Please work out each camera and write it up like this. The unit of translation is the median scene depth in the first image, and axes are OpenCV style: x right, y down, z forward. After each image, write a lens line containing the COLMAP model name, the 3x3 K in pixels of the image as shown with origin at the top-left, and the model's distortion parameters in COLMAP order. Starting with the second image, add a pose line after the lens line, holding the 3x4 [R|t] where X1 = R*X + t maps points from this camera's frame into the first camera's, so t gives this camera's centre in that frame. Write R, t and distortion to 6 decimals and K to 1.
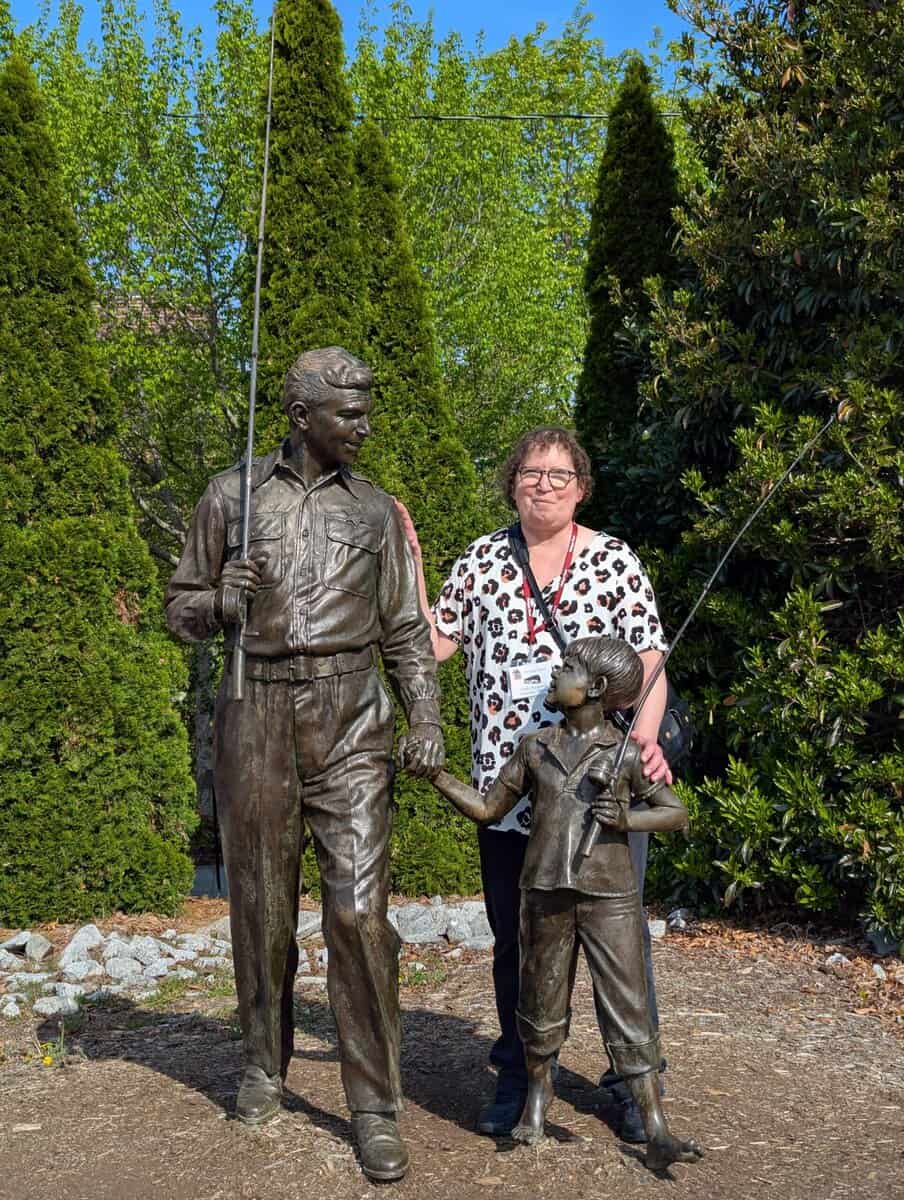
lens RADIAL K [[1698.0, 0, 452.0], [0, 1698.0, 600.0], [0, 0, 1]] dist [0.166545, -0.464508]
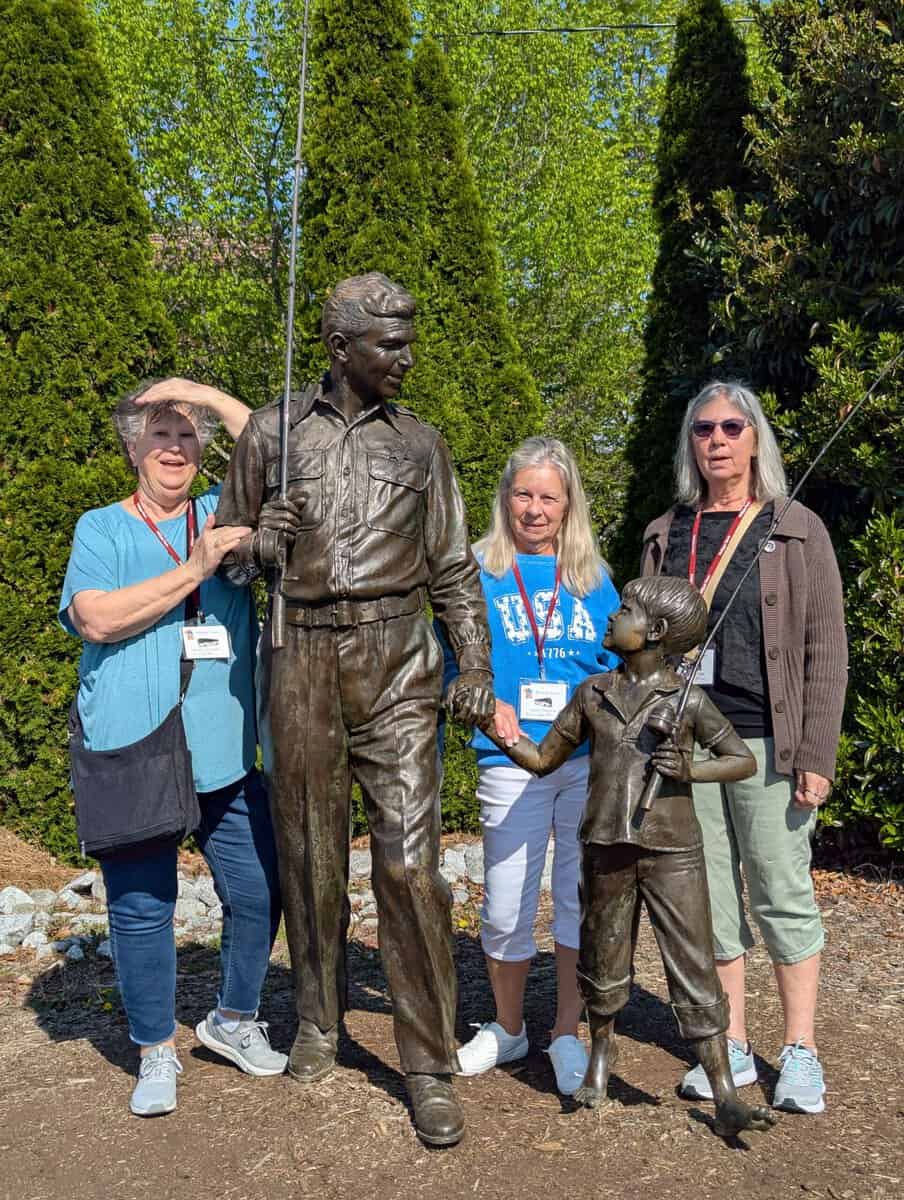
lens RADIAL K [[1697.2, 0, 420.7], [0, 1697.2, 586.8], [0, 0, 1]] dist [0.177088, -0.494779]
pose [[0.997788, -0.013169, -0.065158, 0.009725], [0.015475, 0.999267, 0.035008, -0.004419], [0.064650, -0.035938, 0.997261, 0.030894]]
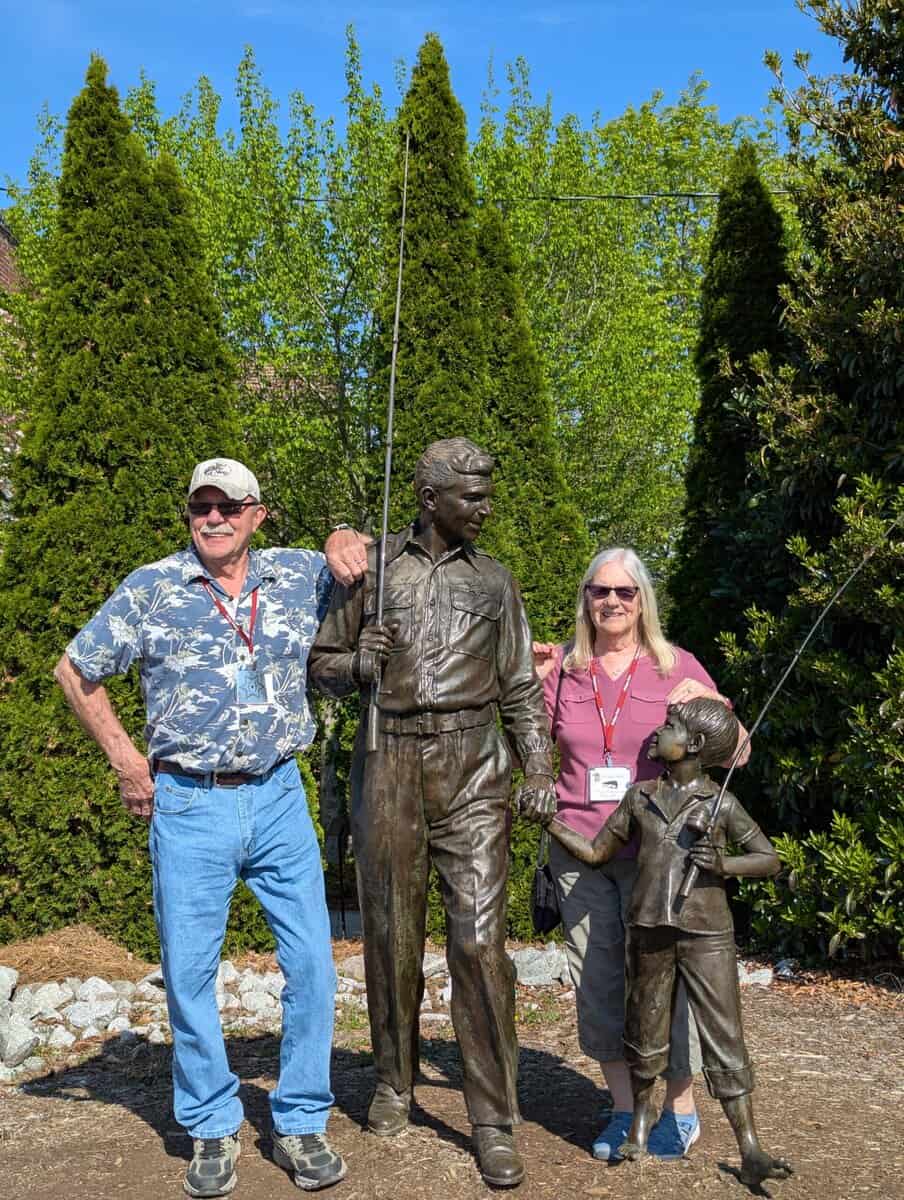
lens RADIAL K [[1698.3, 0, 434.5], [0, 1698.3, 605.8], [0, 0, 1]] dist [0.177087, -0.520301]
pose [[0.996885, 0.003252, -0.078803, 0.001993], [-0.005451, 0.999601, -0.027716, -0.003703], [0.078681, 0.028059, 0.996505, -0.069765]]
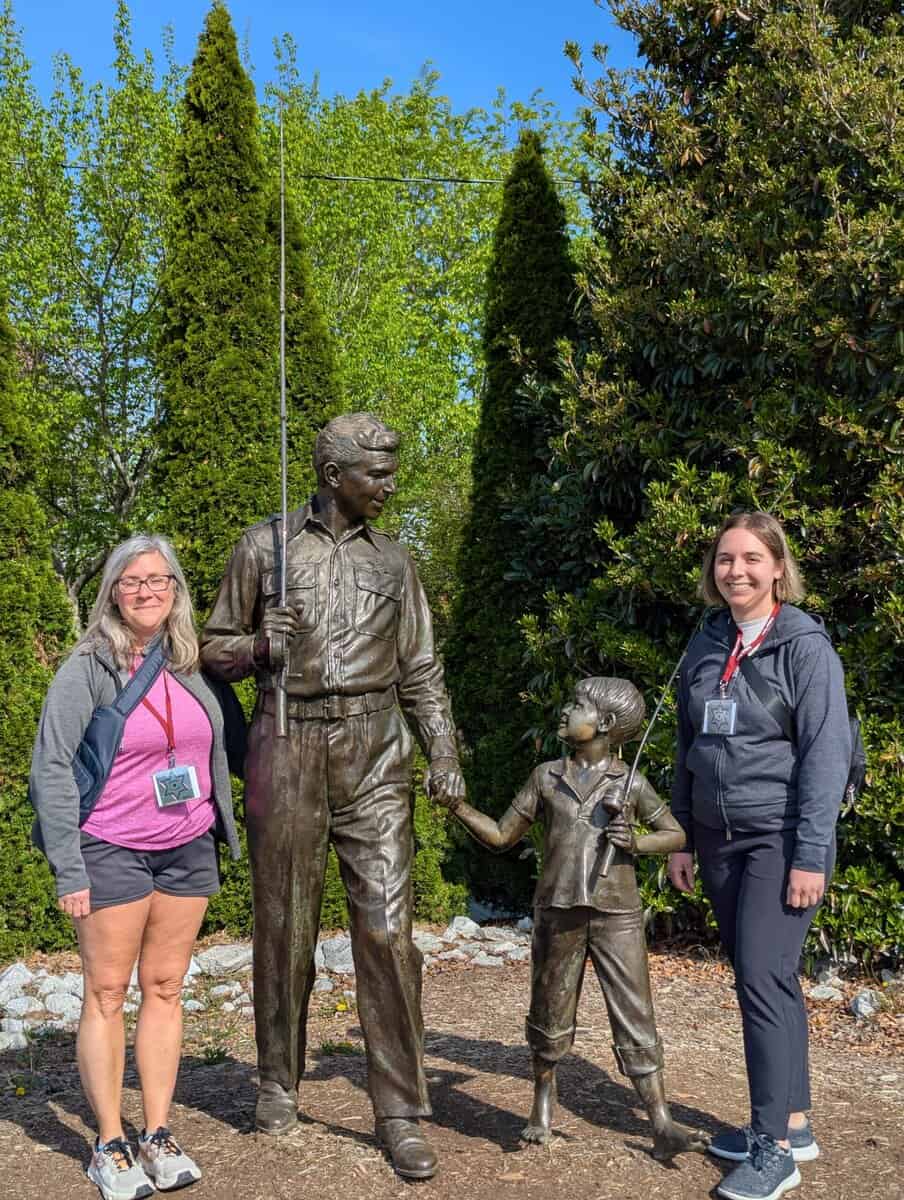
lens RADIAL K [[1698.0, 0, 452.0], [0, 1698.0, 600.0], [0, 0, 1]] dist [0.166545, -0.464508]
pose [[0.993864, 0.001452, 0.110602, -0.079579], [0.001178, 0.999718, -0.023710, -0.001380], [-0.110605, 0.023695, 0.993582, -0.051806]]
